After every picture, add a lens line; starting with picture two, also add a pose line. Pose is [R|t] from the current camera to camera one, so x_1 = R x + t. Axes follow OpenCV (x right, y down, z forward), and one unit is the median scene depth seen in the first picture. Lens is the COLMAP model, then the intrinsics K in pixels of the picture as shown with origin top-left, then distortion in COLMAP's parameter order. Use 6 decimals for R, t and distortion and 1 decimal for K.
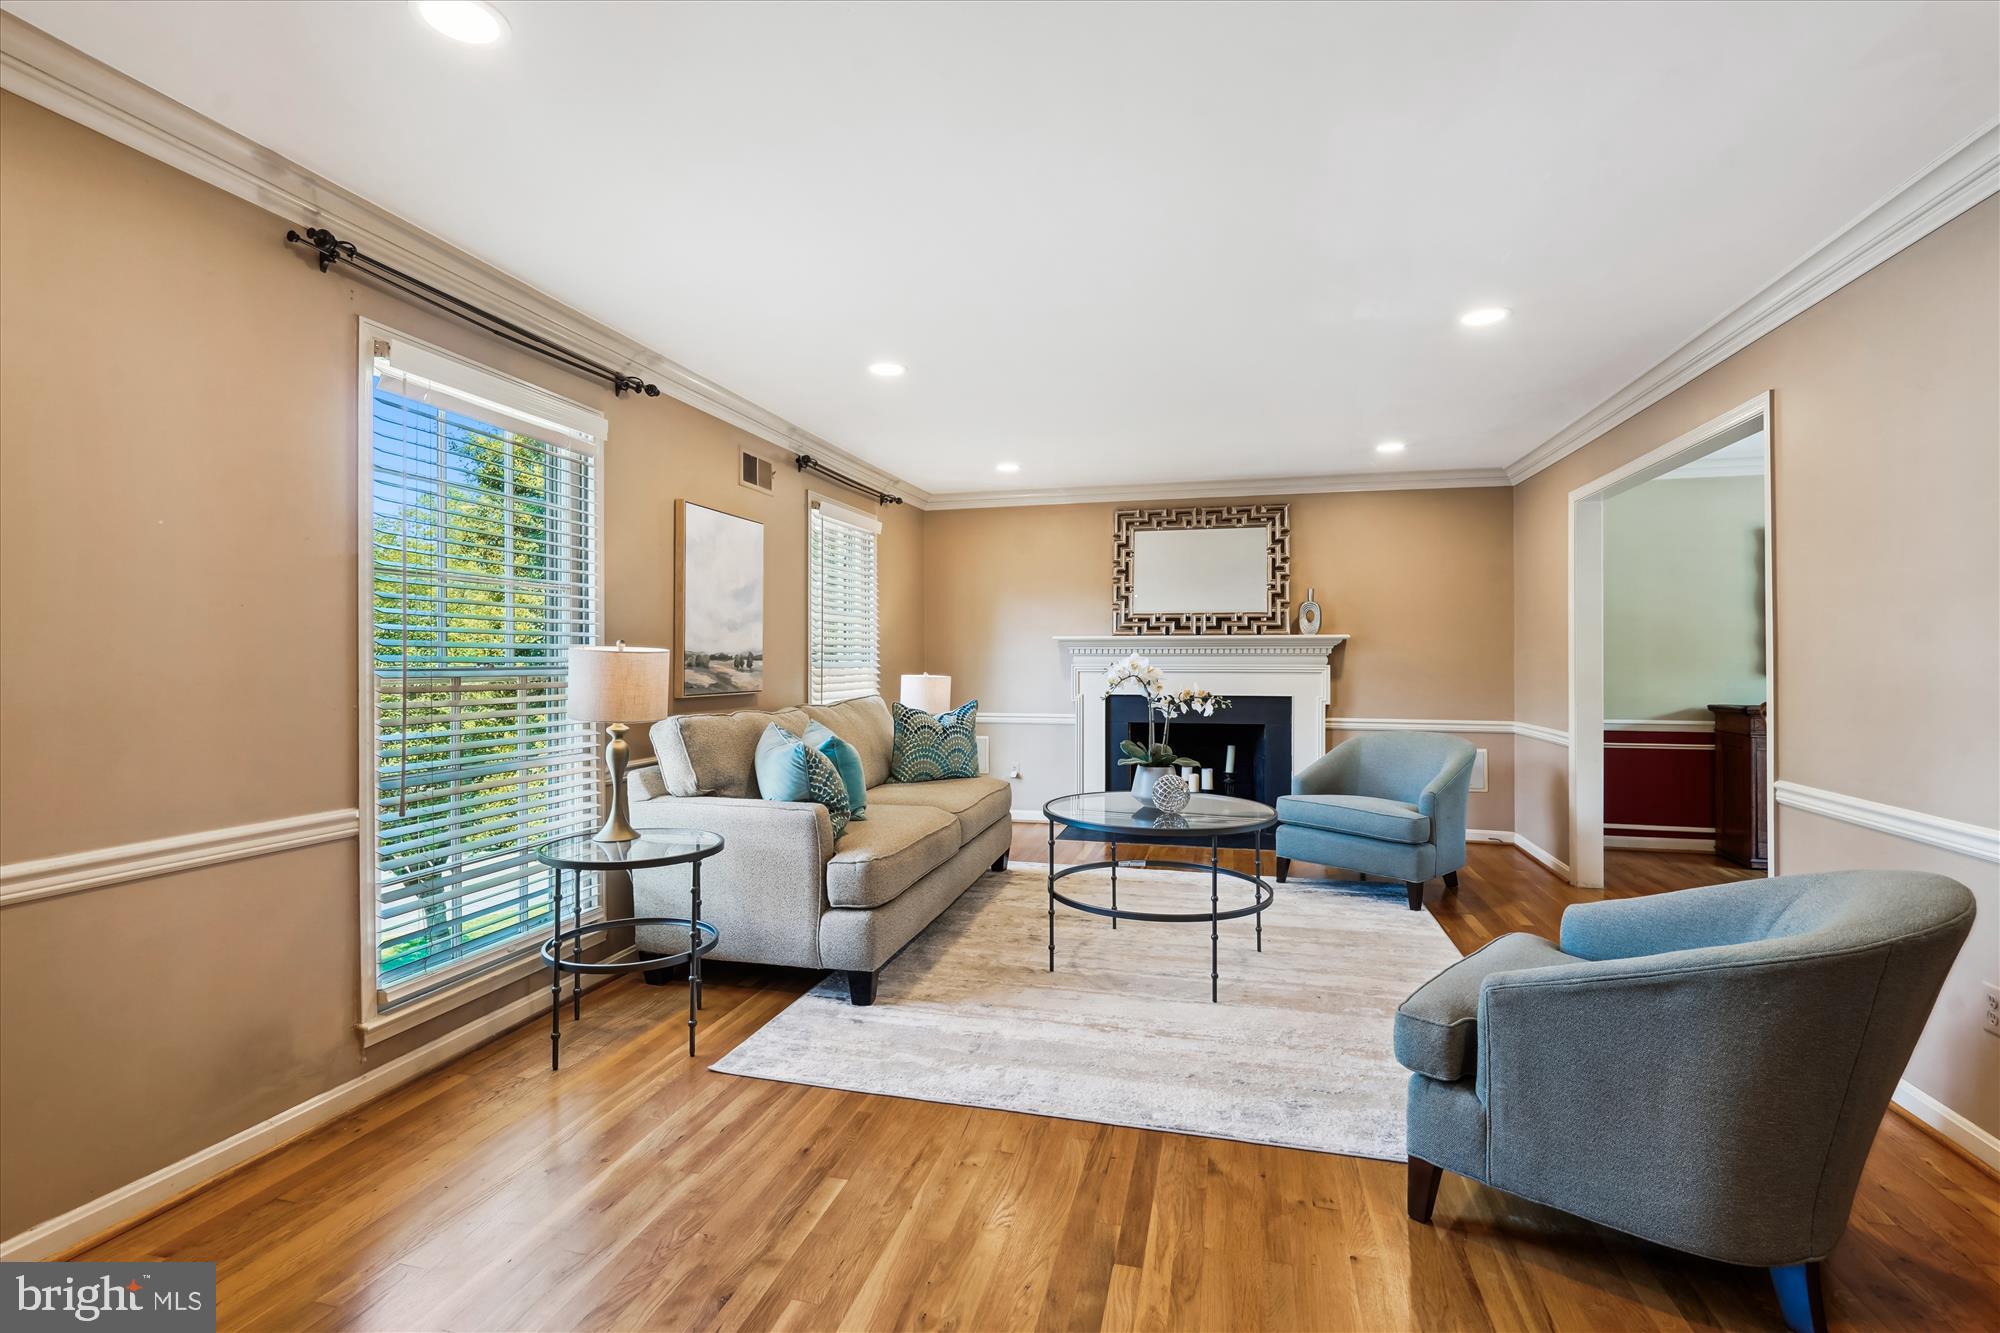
lens RADIAL K [[921.0, 0, 997.0], [0, 921.0, 660.3], [0, 0, 1]] dist [-0.001285, 0.000061]
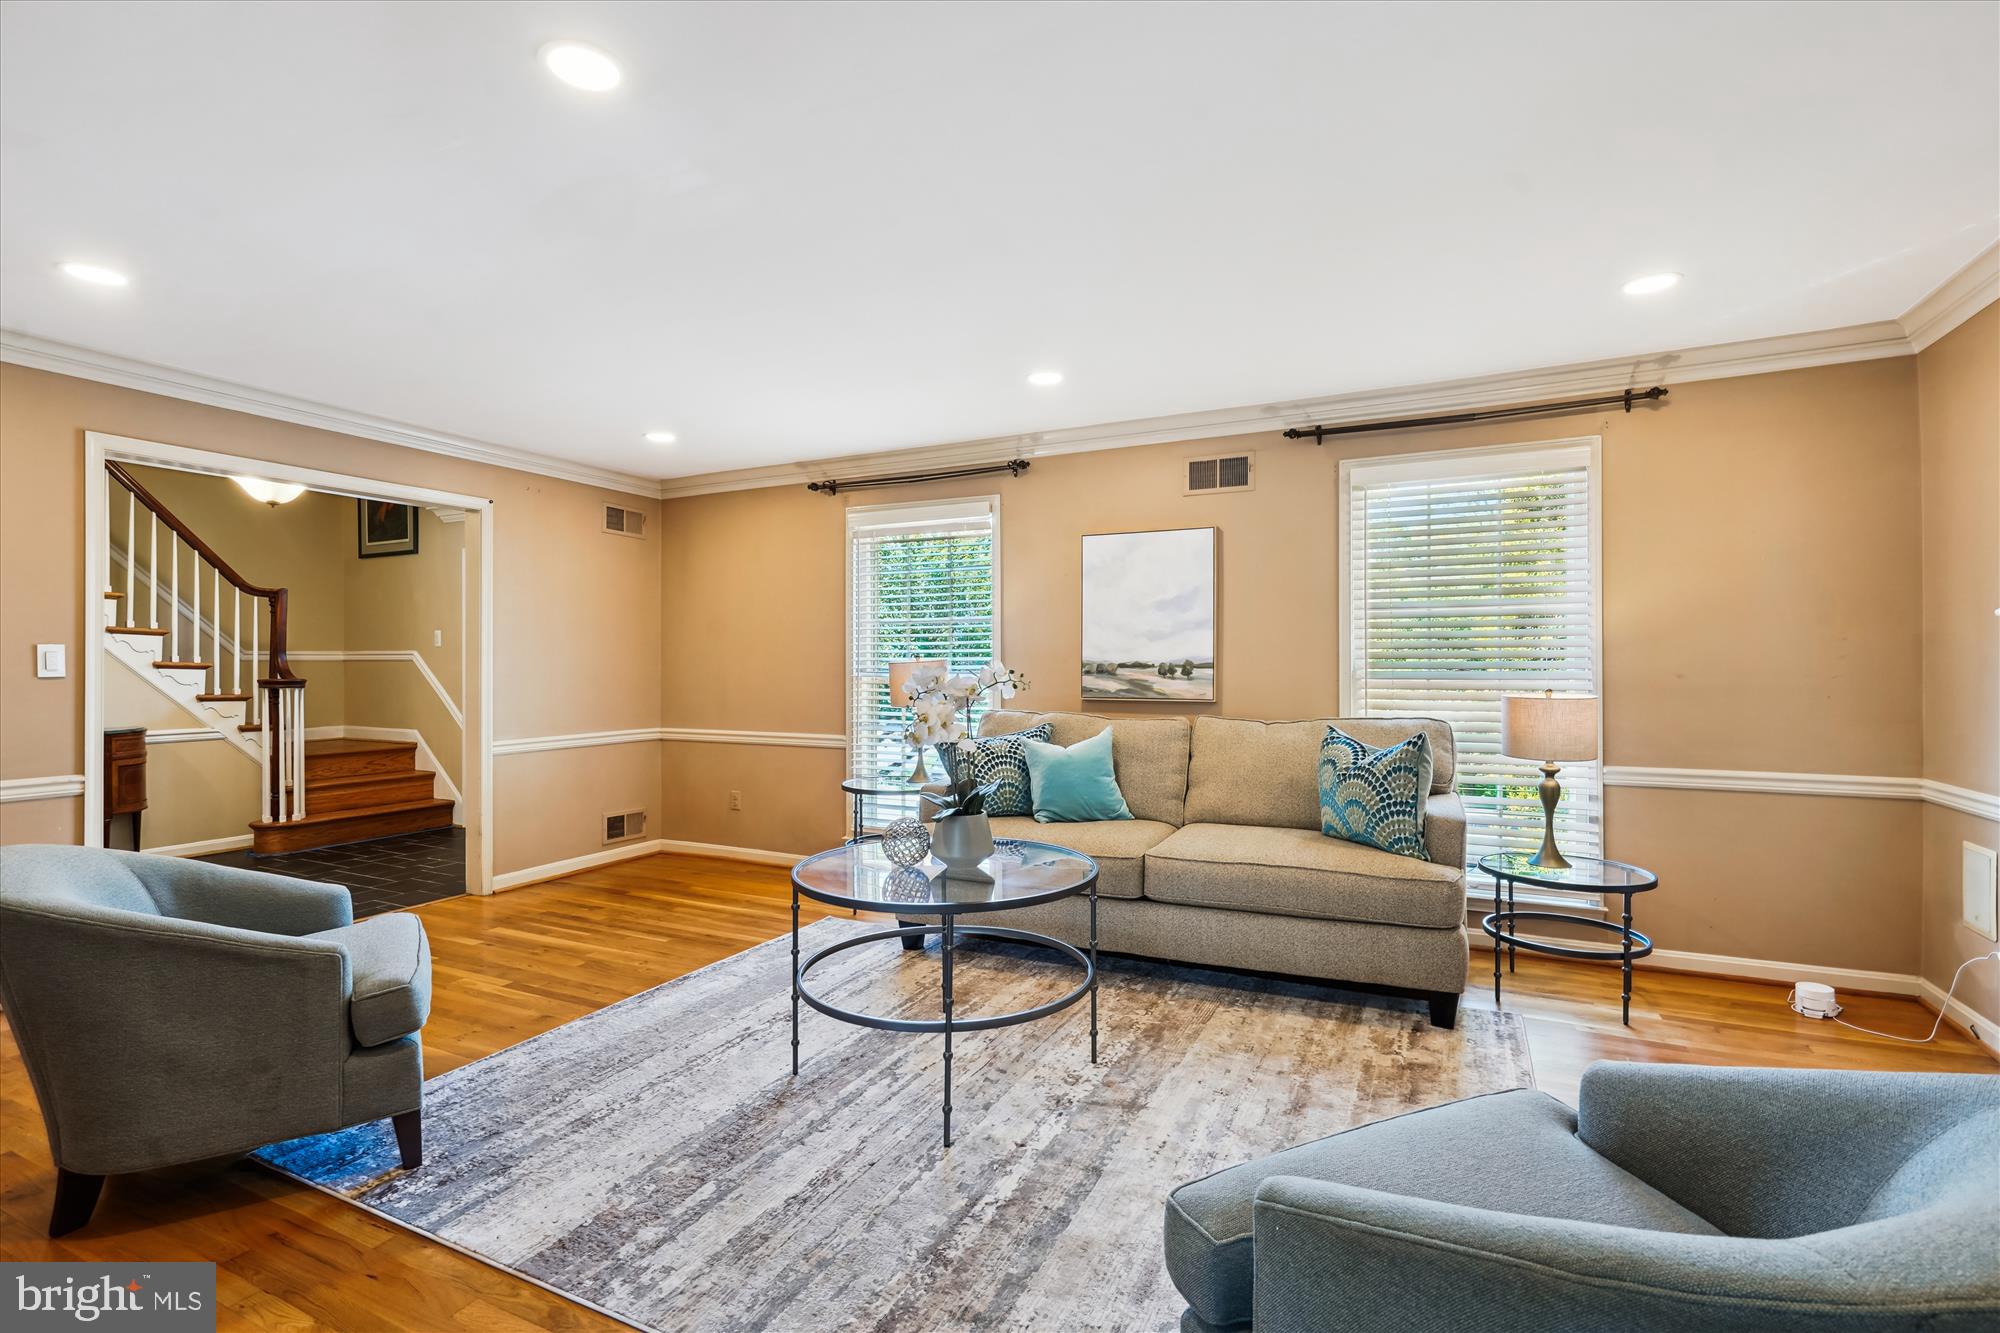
lens RADIAL K [[956.9, 0, 992.8], [0, 956.9, 643.5], [0, 0, 1]] dist [0.000112, 0.000027]
pose [[-0.216872, -0.018522, -0.976024, 0.856652], [0.000609, 0.999817, -0.019109, -0.007755], [0.976200, -0.004739, -0.216821, 1.099440]]
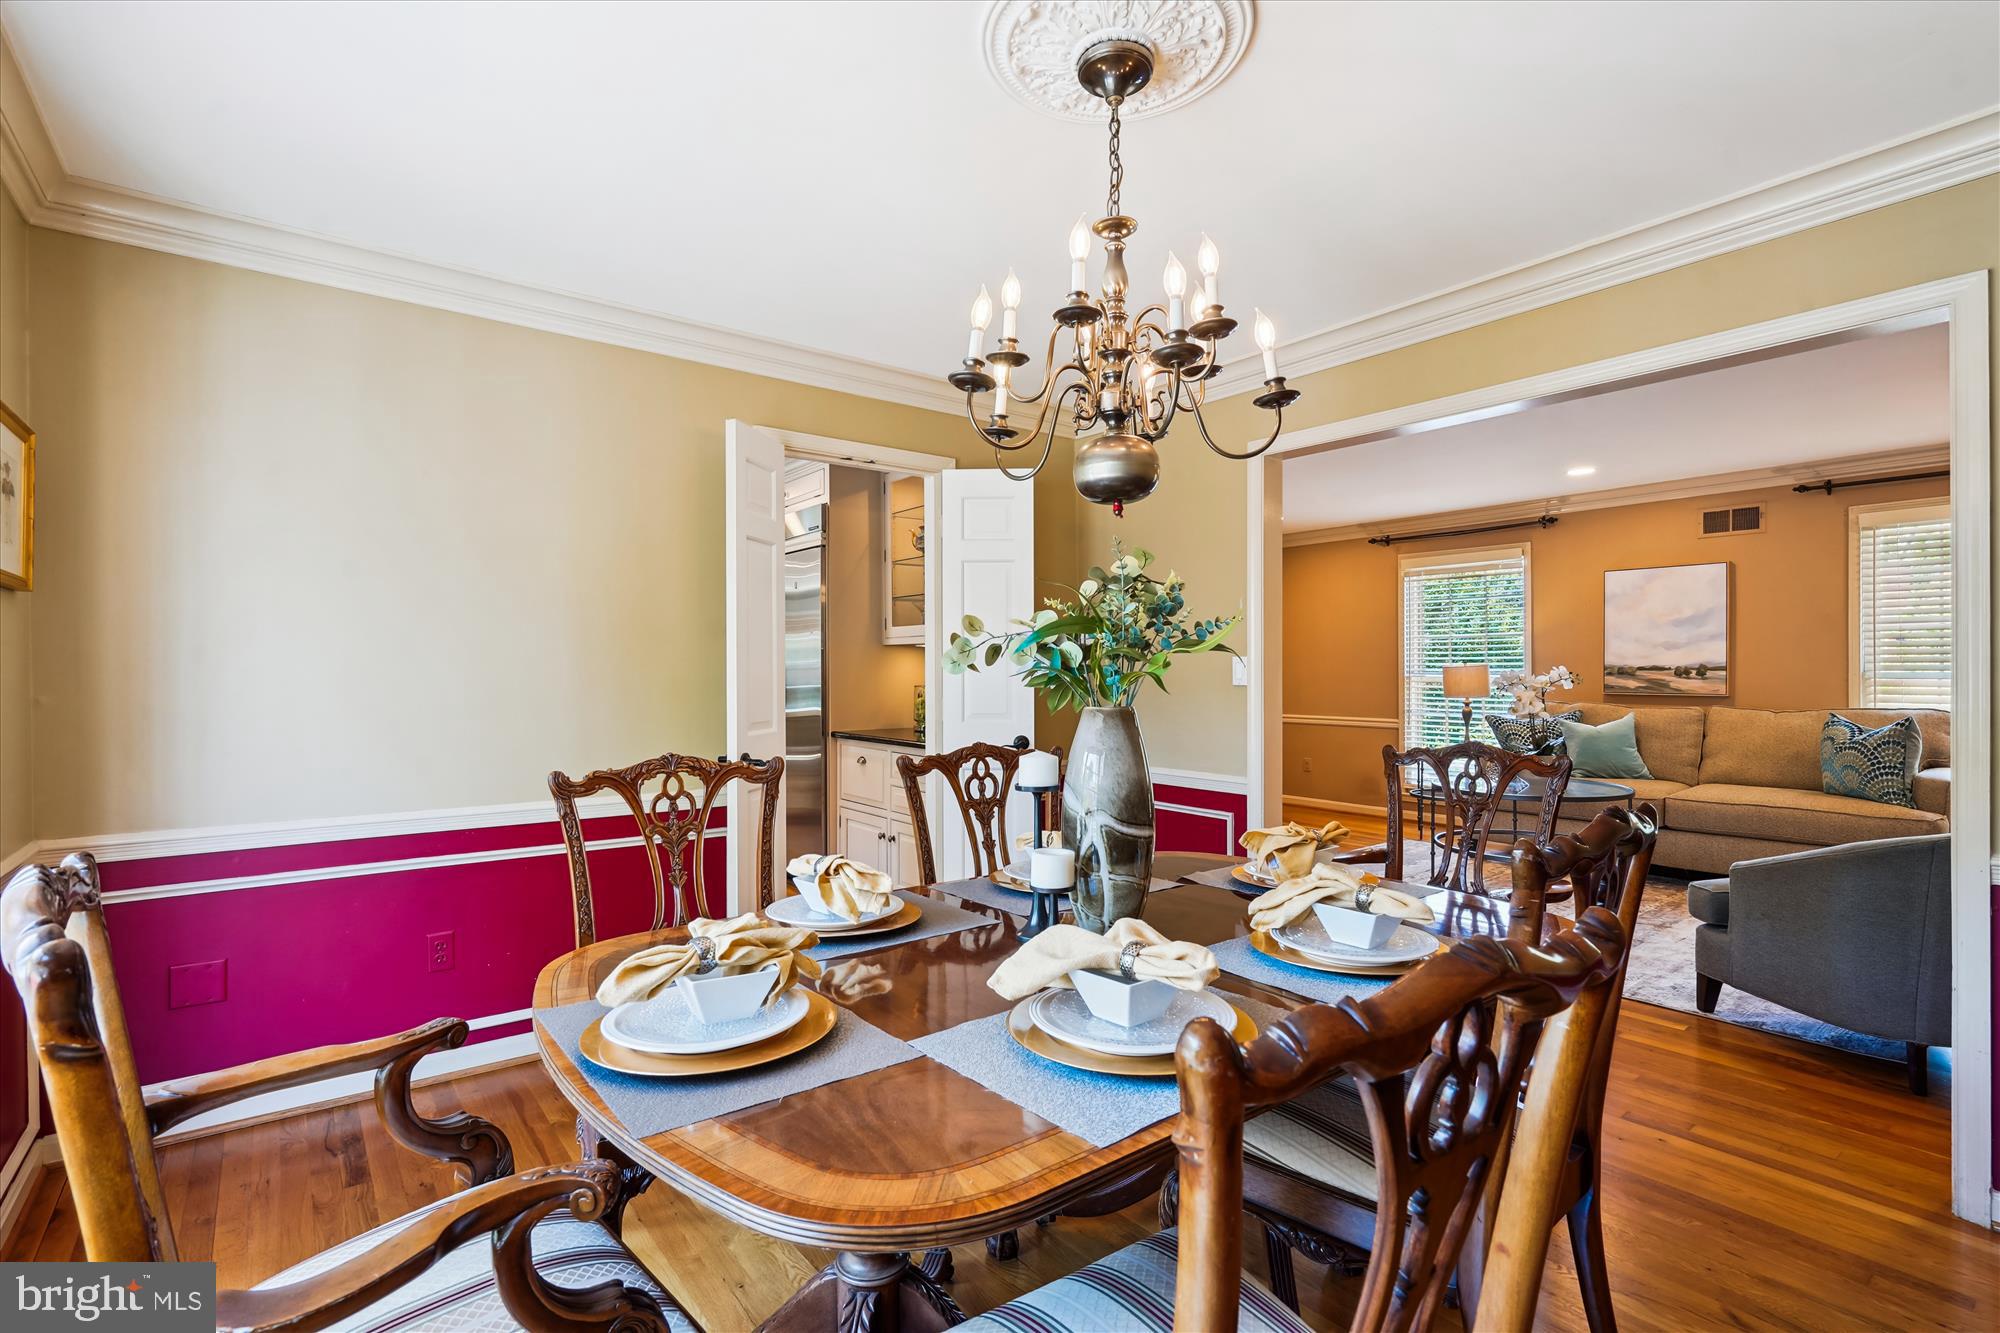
lens RADIAL K [[921.0, 0, 997.0], [0, 921.0, 660.3], [0, 0, 1]] dist [-0.001285, 0.000061]
pose [[-0.623011, -0.002435, -0.782209, 1.491203], [0.002649, 0.999983, -0.005223, -0.011335], [0.782209, -0.005326, -0.622994, 1.112666]]
